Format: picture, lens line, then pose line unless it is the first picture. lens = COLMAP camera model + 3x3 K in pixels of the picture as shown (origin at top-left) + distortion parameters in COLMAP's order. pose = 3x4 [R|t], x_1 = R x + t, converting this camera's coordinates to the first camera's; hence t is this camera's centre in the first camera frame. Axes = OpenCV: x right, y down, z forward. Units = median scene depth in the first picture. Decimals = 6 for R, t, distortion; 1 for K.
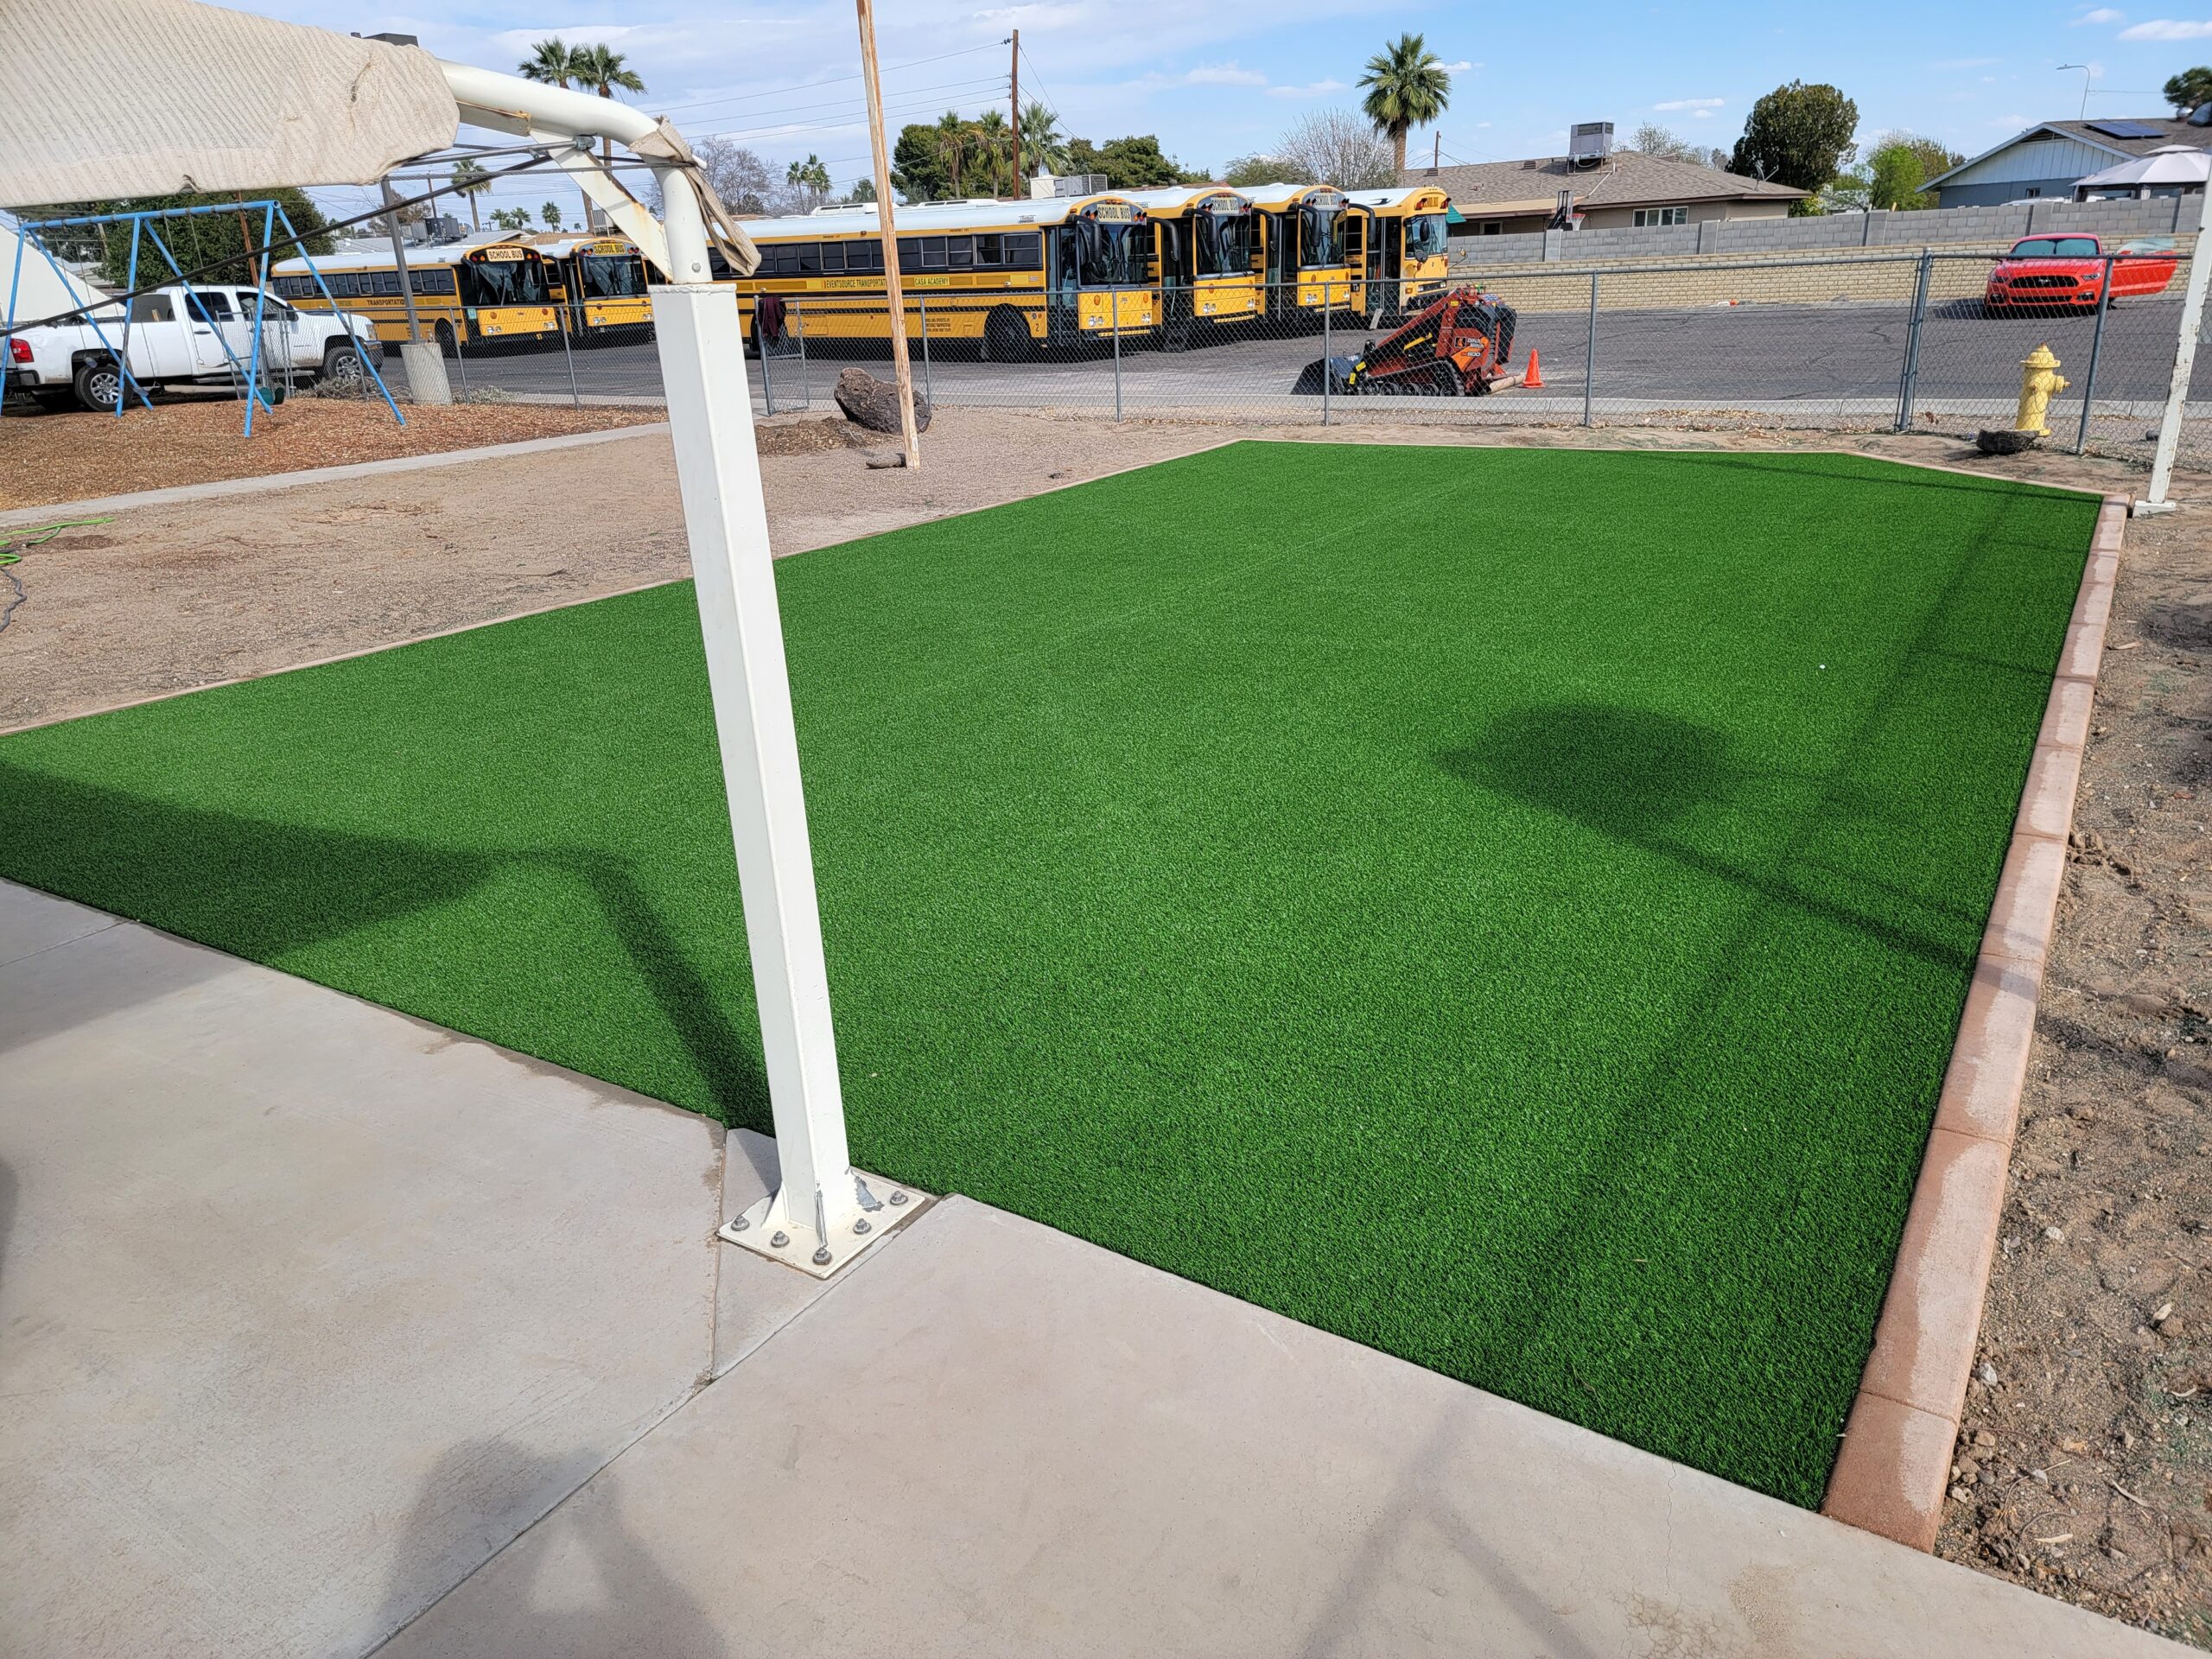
lens RADIAL K [[1554.1, 0, 1132.0], [0, 1554.1, 841.7], [0, 0, 1]] dist [0.088212, -0.084633]
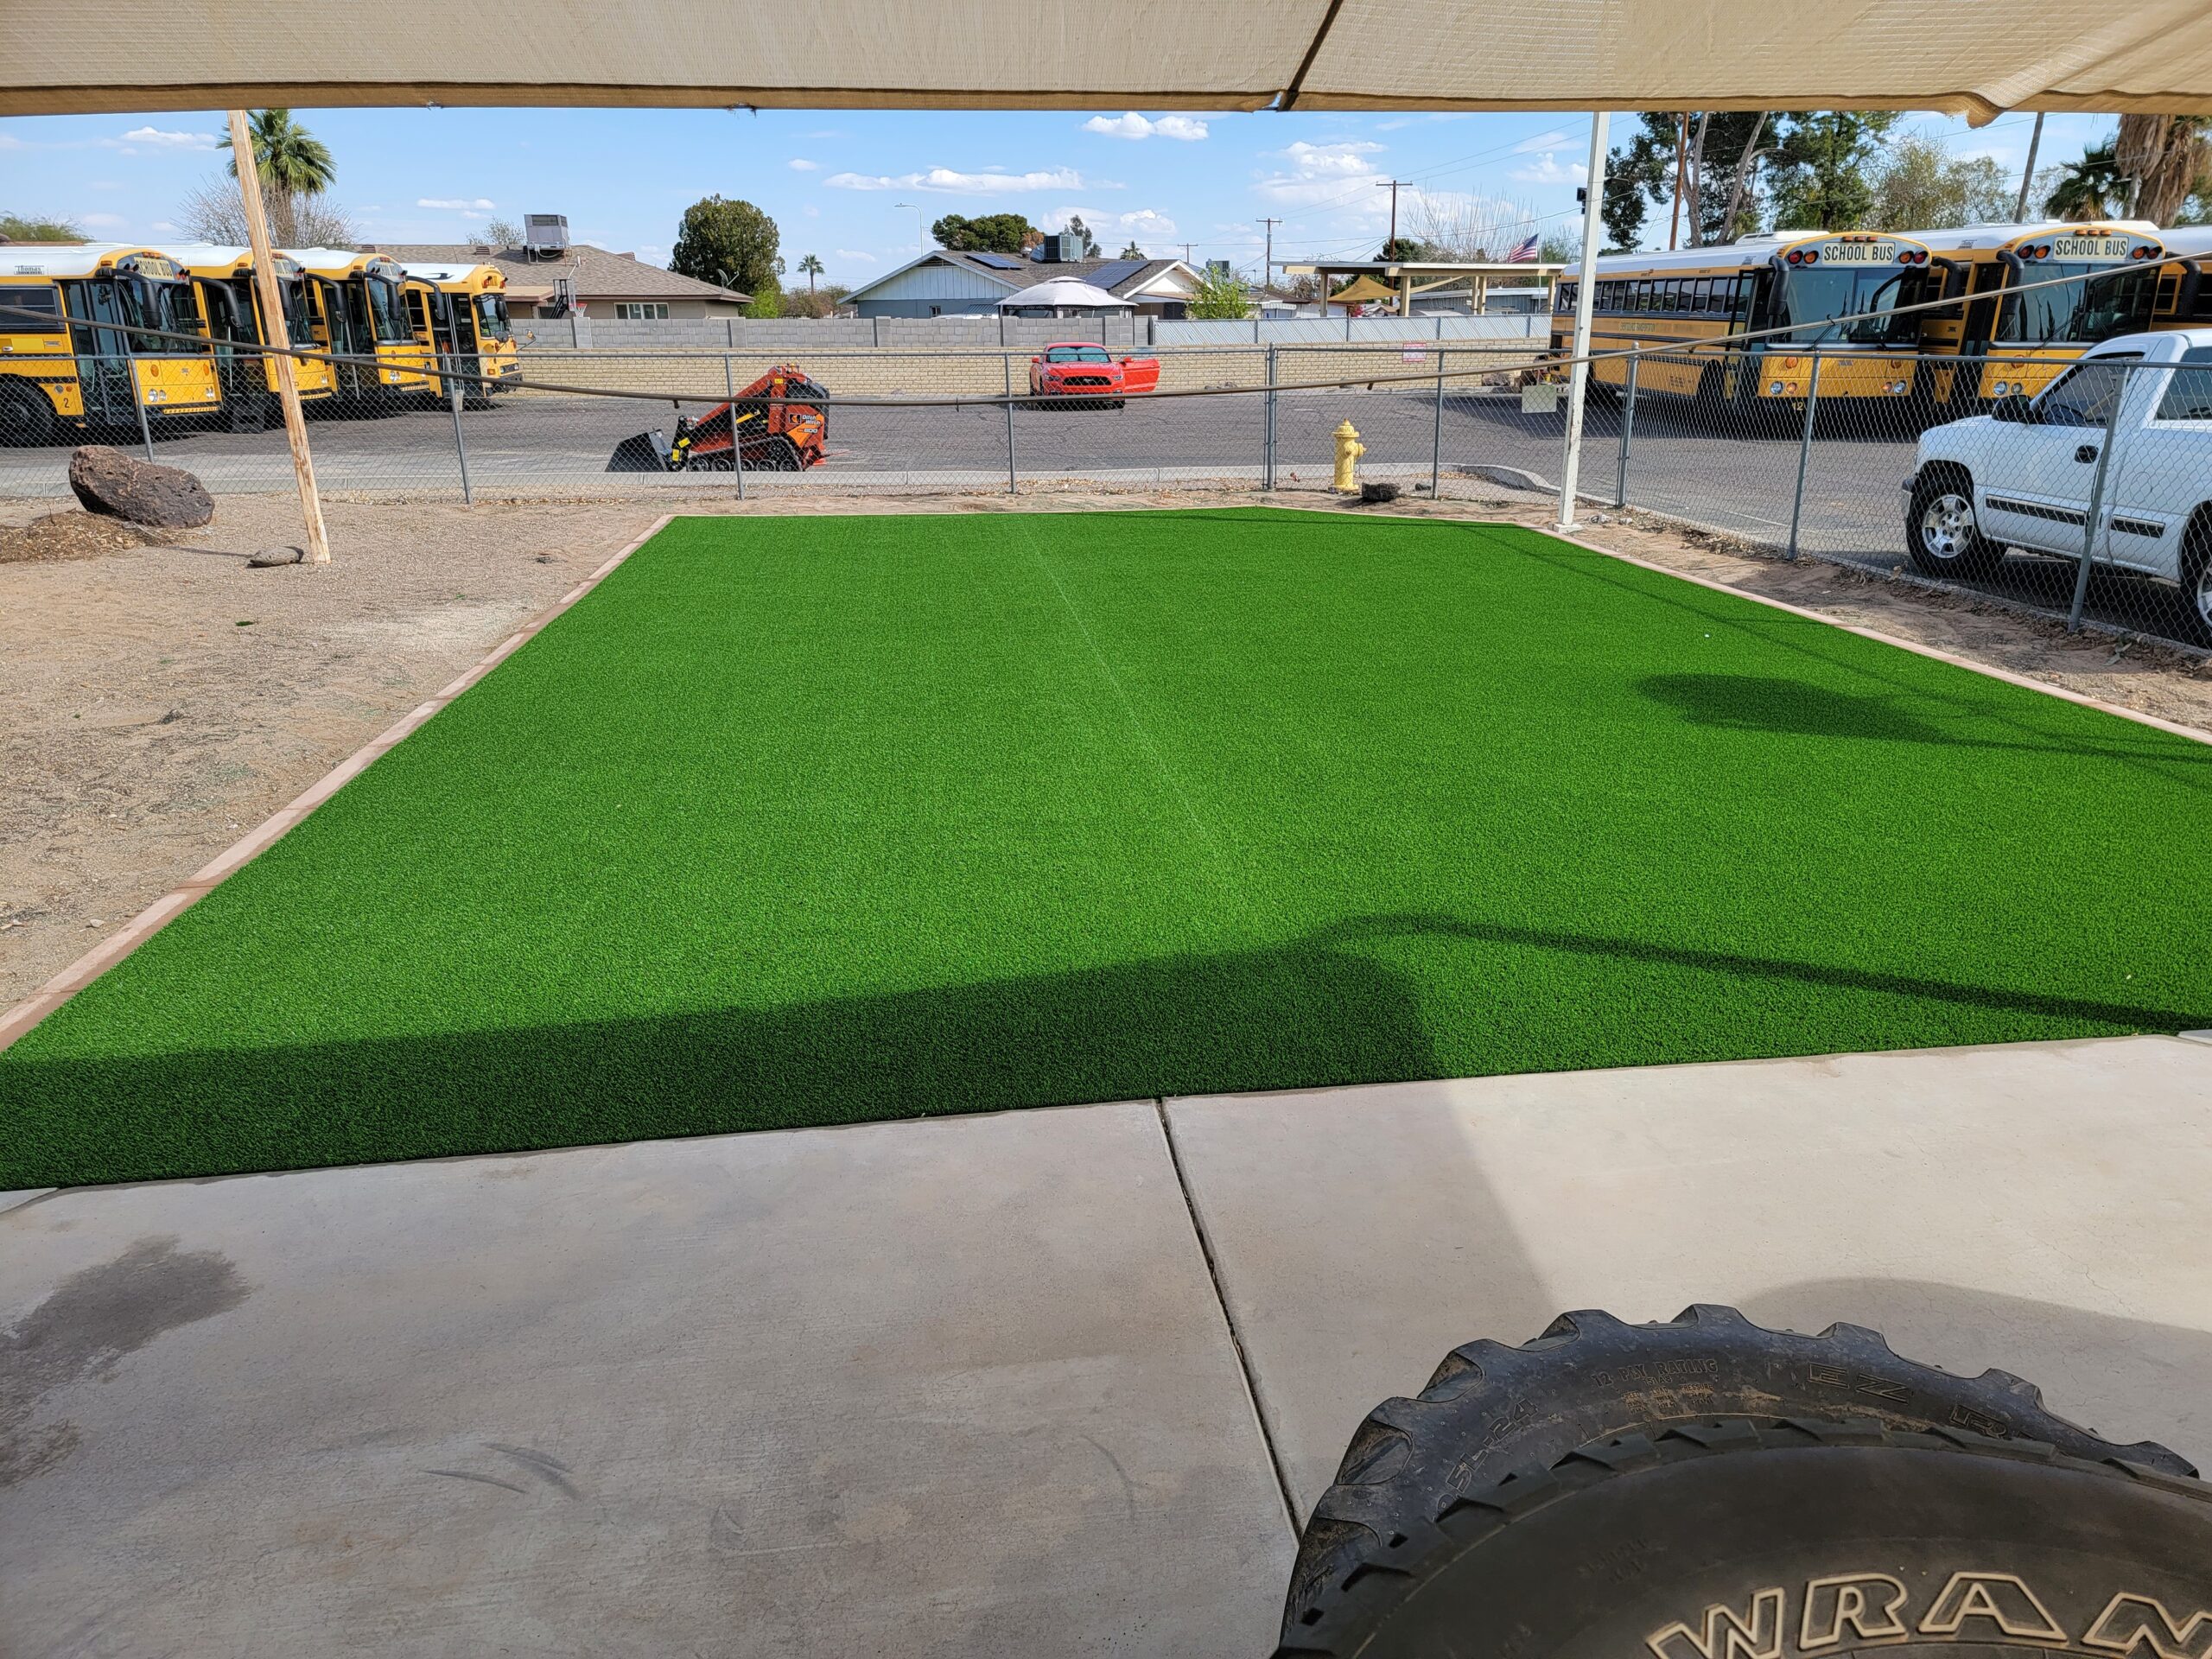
lens RADIAL K [[1554.1, 0, 1132.0], [0, 1554.1, 841.7], [0, 0, 1]] dist [0.088212, -0.084633]
pose [[0.762133, -0.168585, 0.625086, -0.175526], [0.203333, 0.978977, 0.016116, -0.013612], [-0.614662, 0.114818, 0.780390, 0.063254]]
